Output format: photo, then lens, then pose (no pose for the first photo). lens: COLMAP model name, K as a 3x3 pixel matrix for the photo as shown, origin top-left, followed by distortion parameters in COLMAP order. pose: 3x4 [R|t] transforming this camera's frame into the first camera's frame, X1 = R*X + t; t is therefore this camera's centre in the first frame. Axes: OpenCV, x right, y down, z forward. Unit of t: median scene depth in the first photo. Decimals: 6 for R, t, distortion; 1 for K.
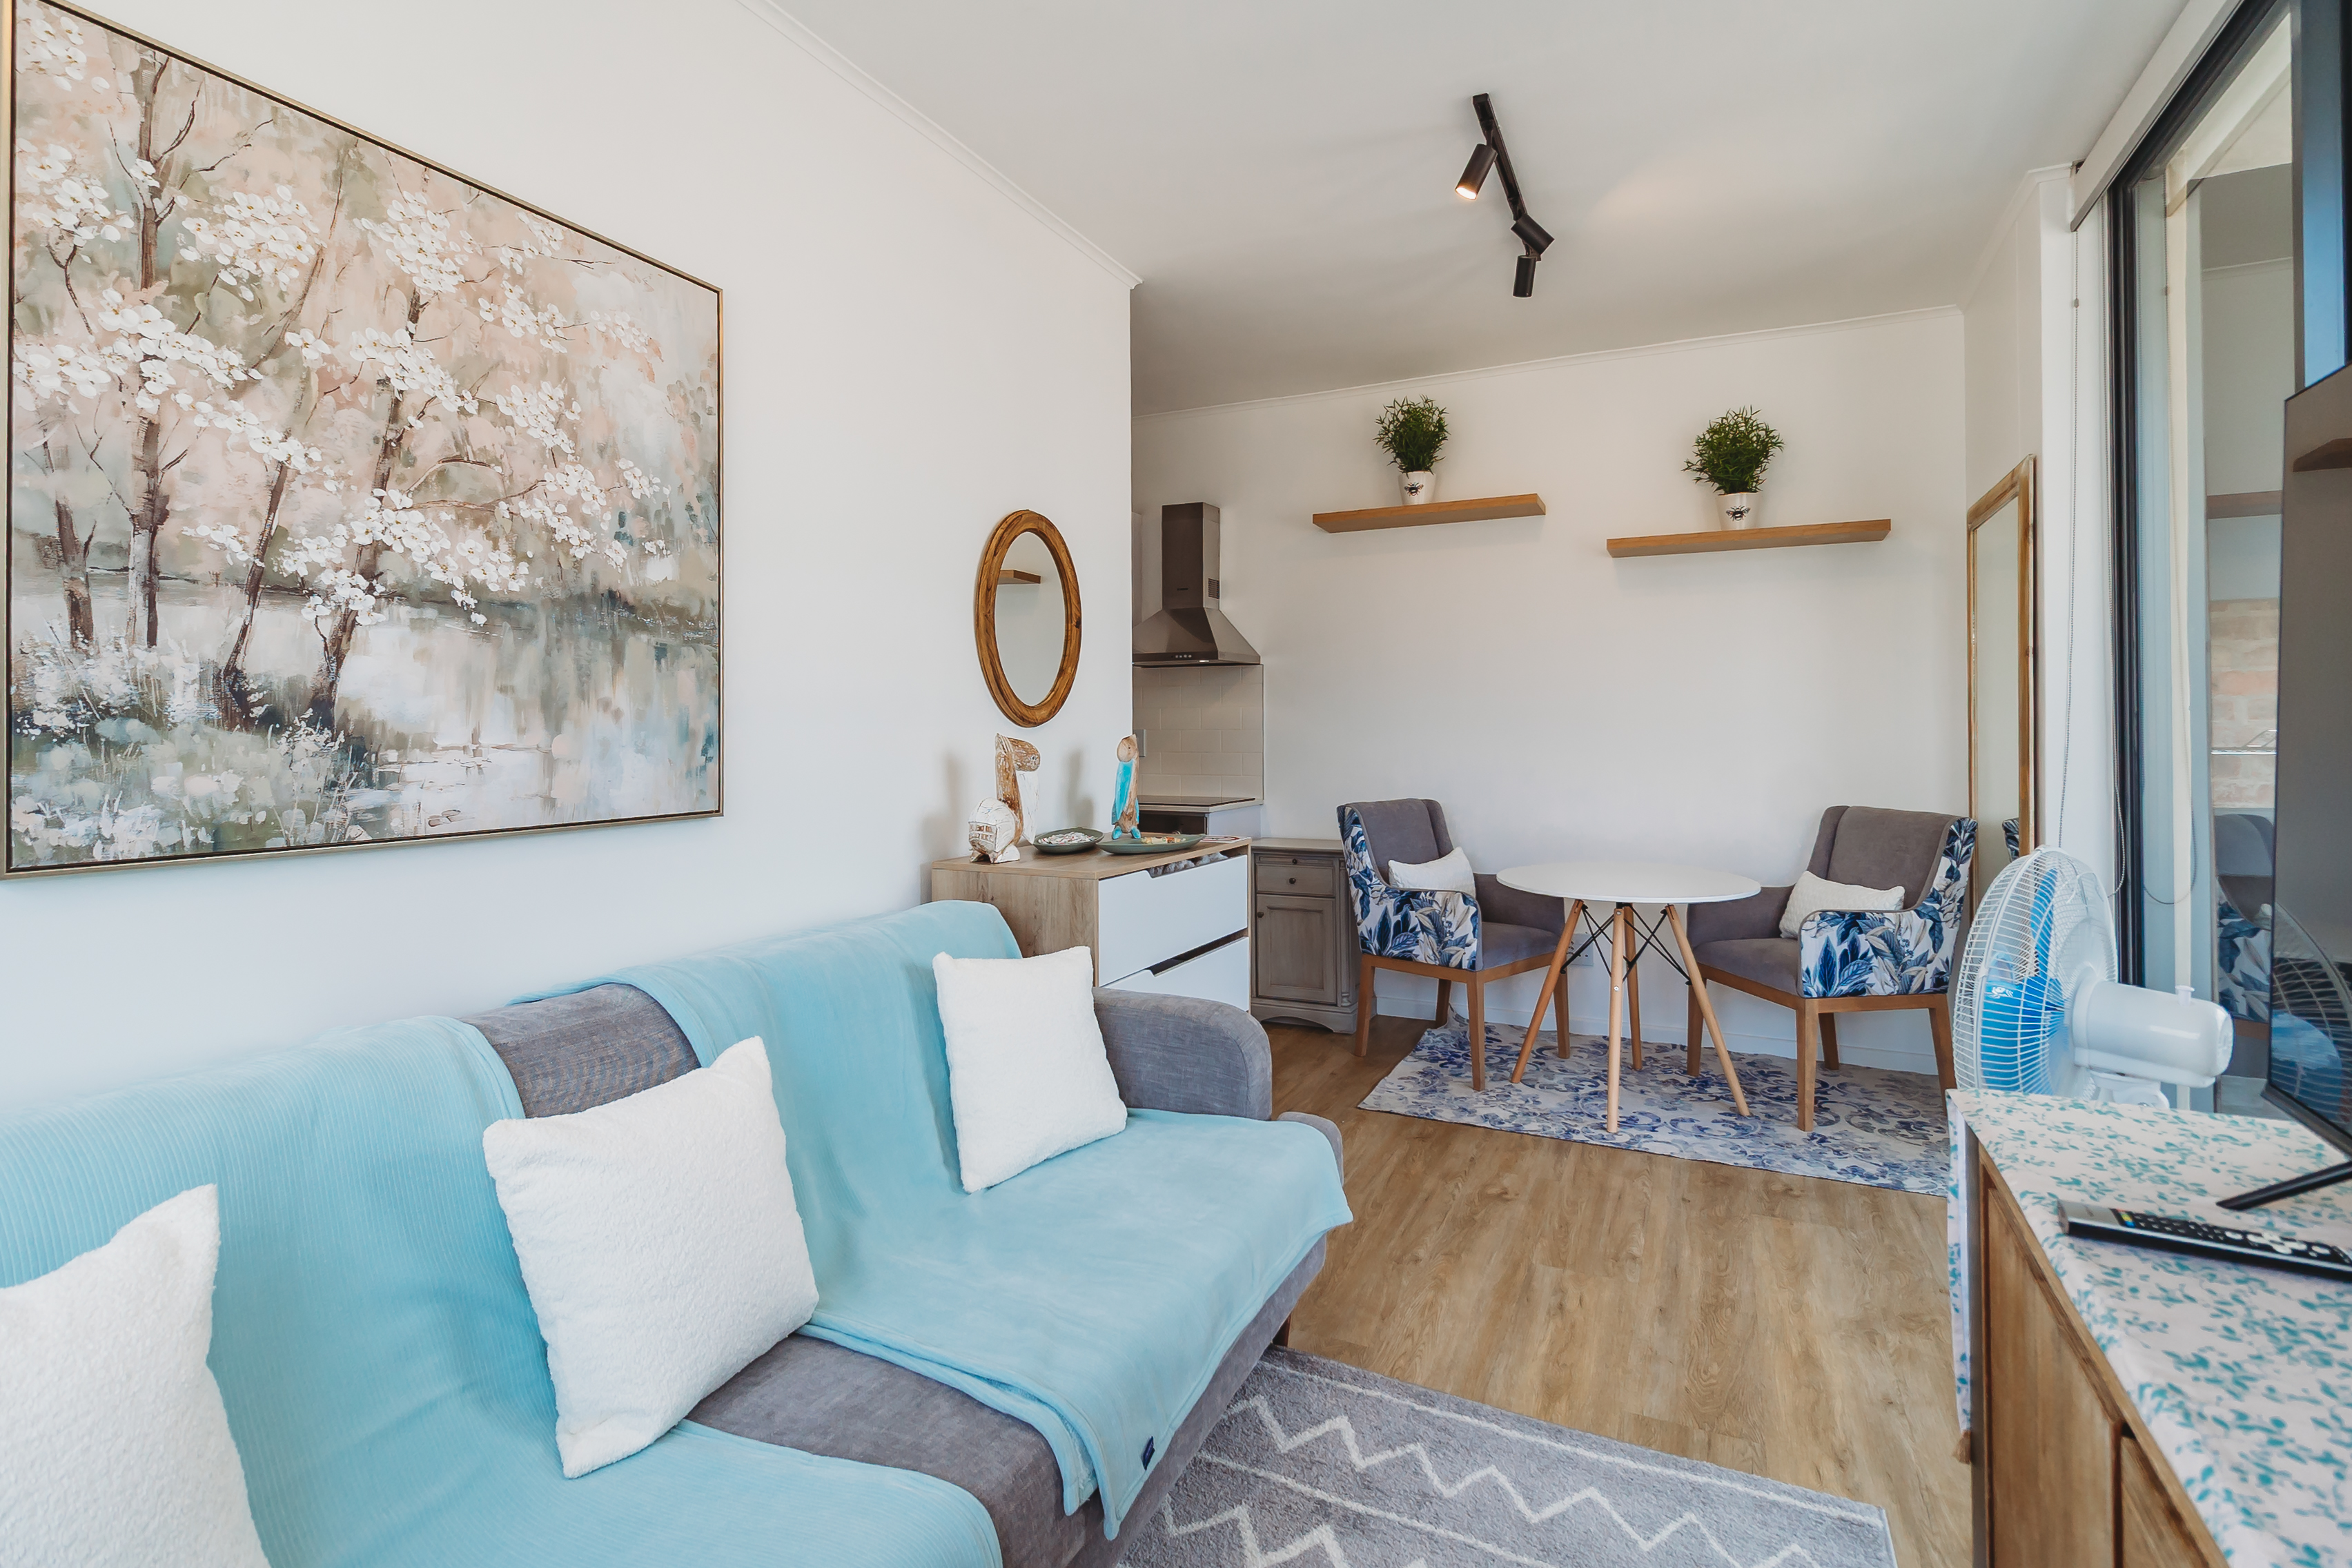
lens RADIAL K [[936.5, 0, 1270.6], [0, 936.5, 756.4], [0, 0, 1]] dist [0.001776, -0.000032]
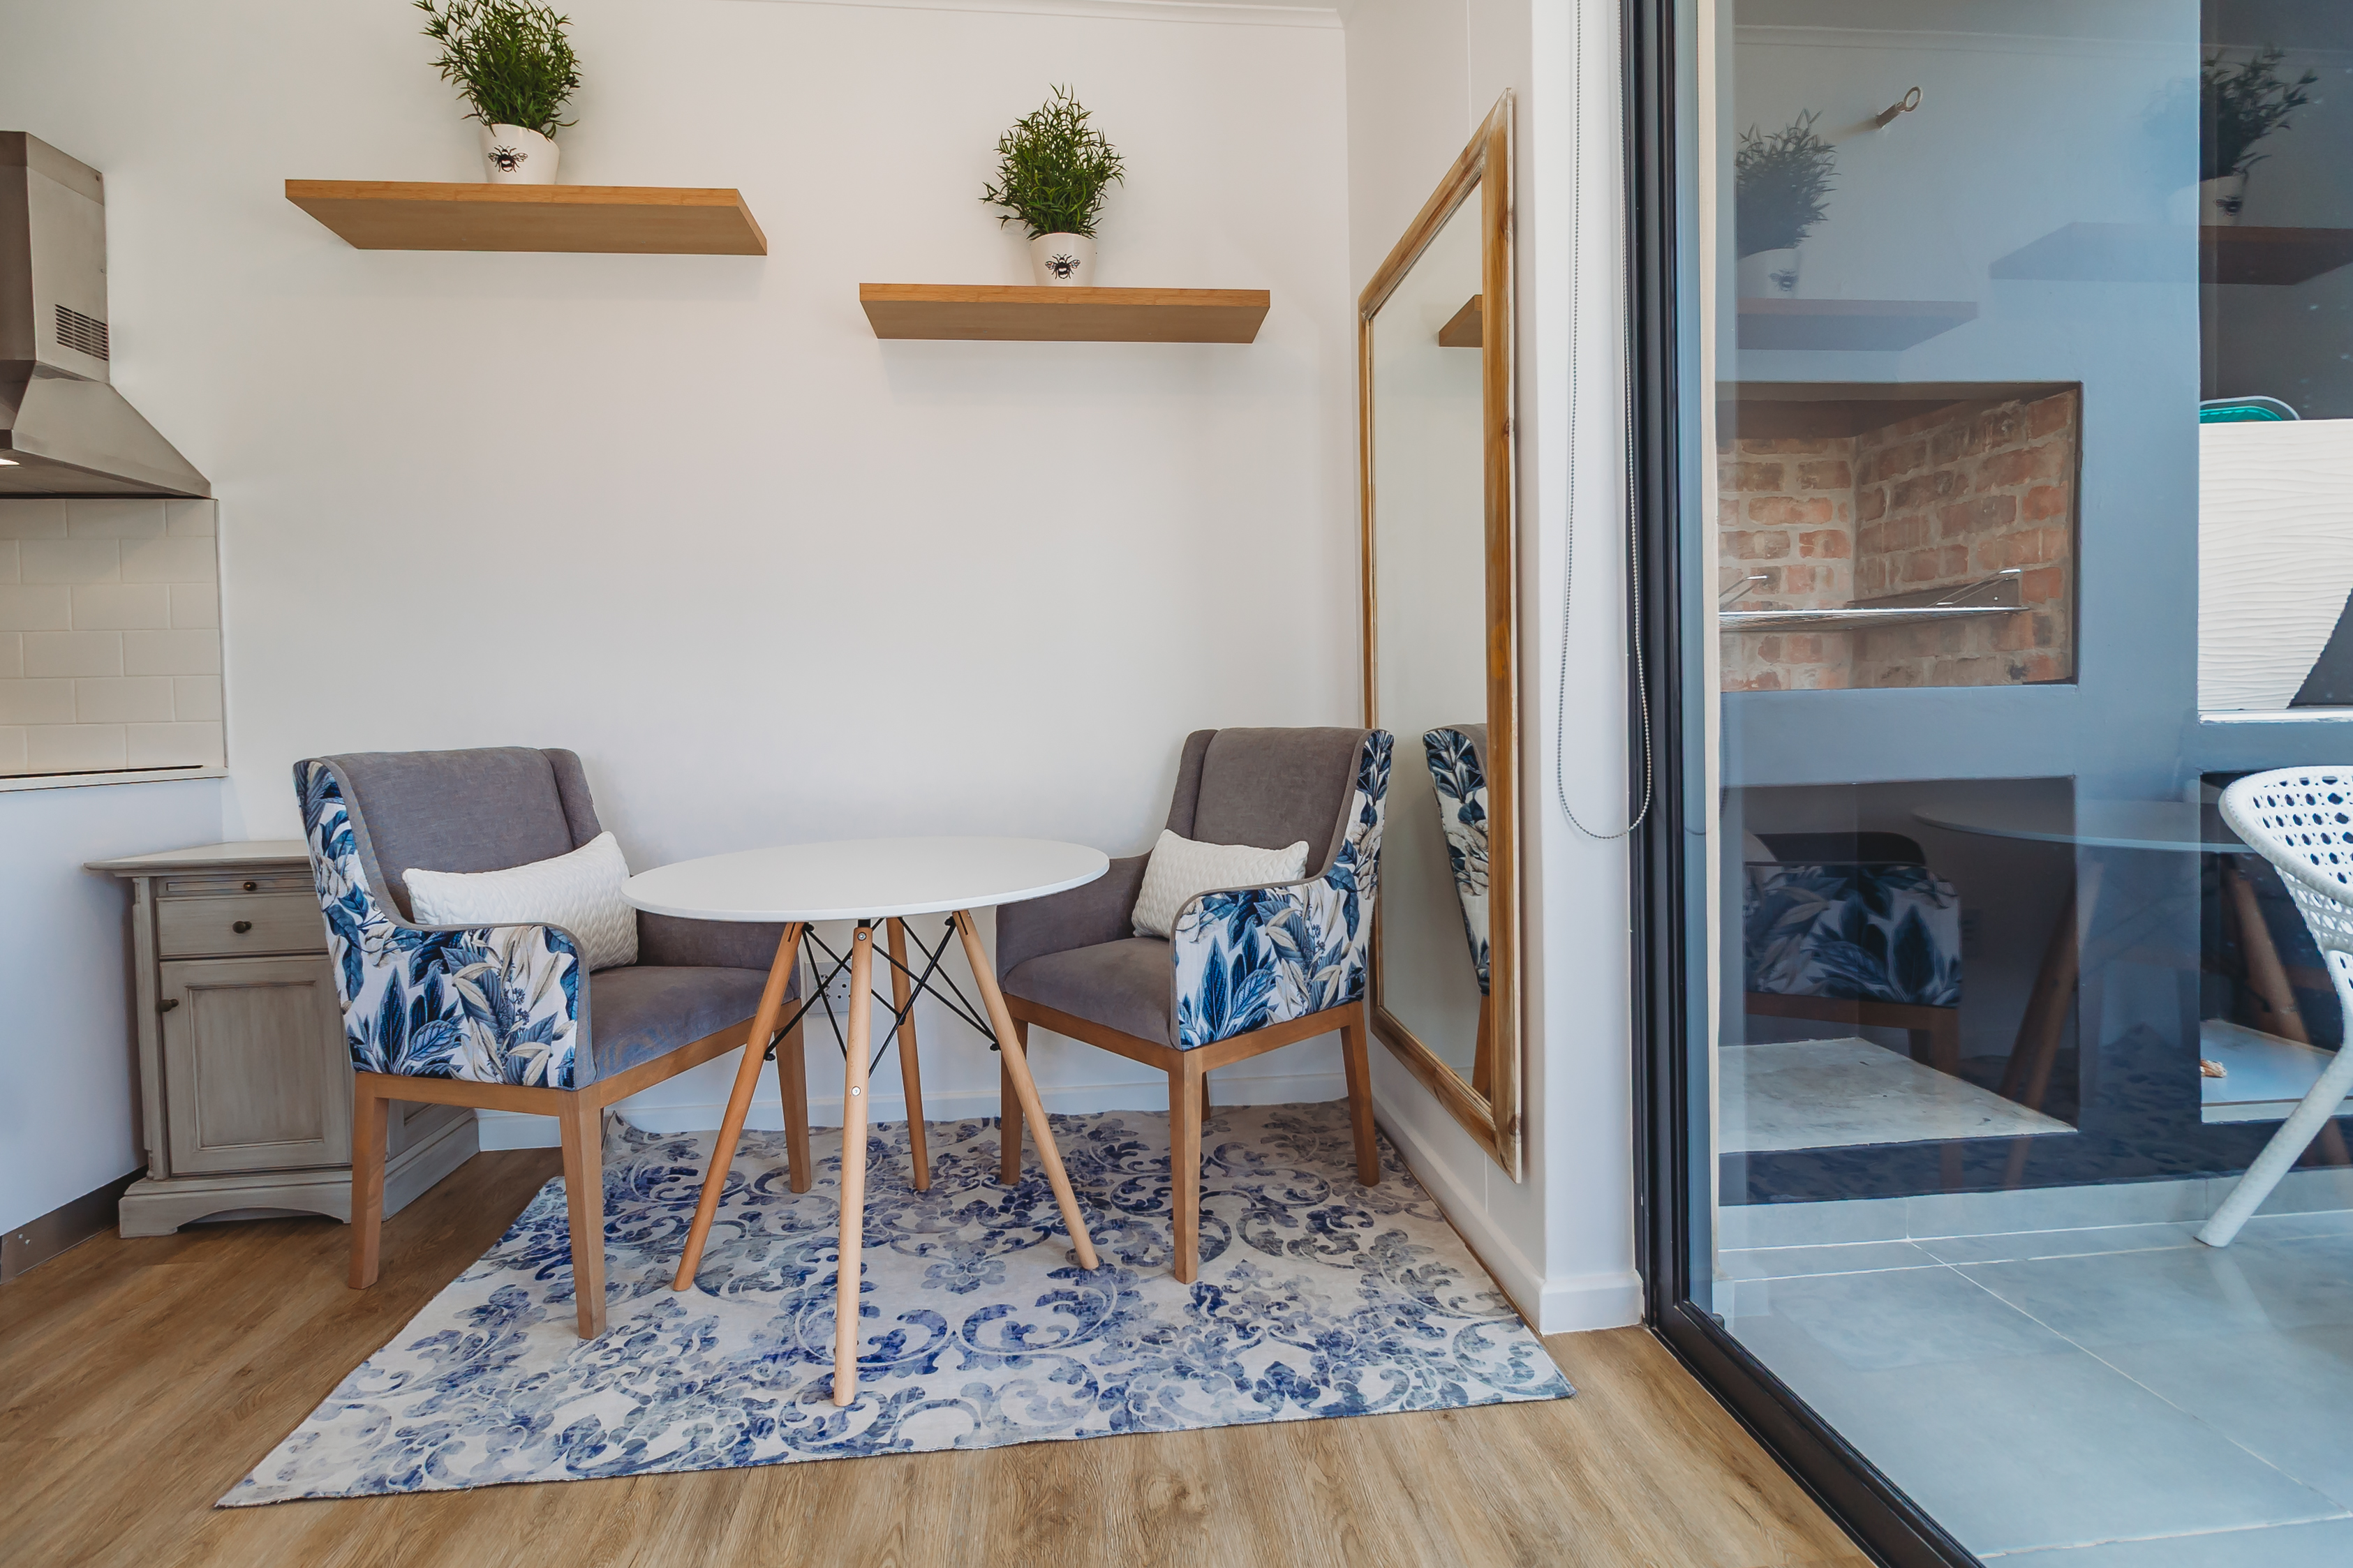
lens RADIAL K [[920.9, 0, 1174.9], [0, 920.9, 735.5], [0, 0, 1]] dist [0.000488, 0.000053]
pose [[0.837066, -0.011573, 0.546980, 0.240392], [0.016380, 0.999858, -0.003912, 0.063243], [-0.546857, 0.012234, 0.837137, 0.486588]]
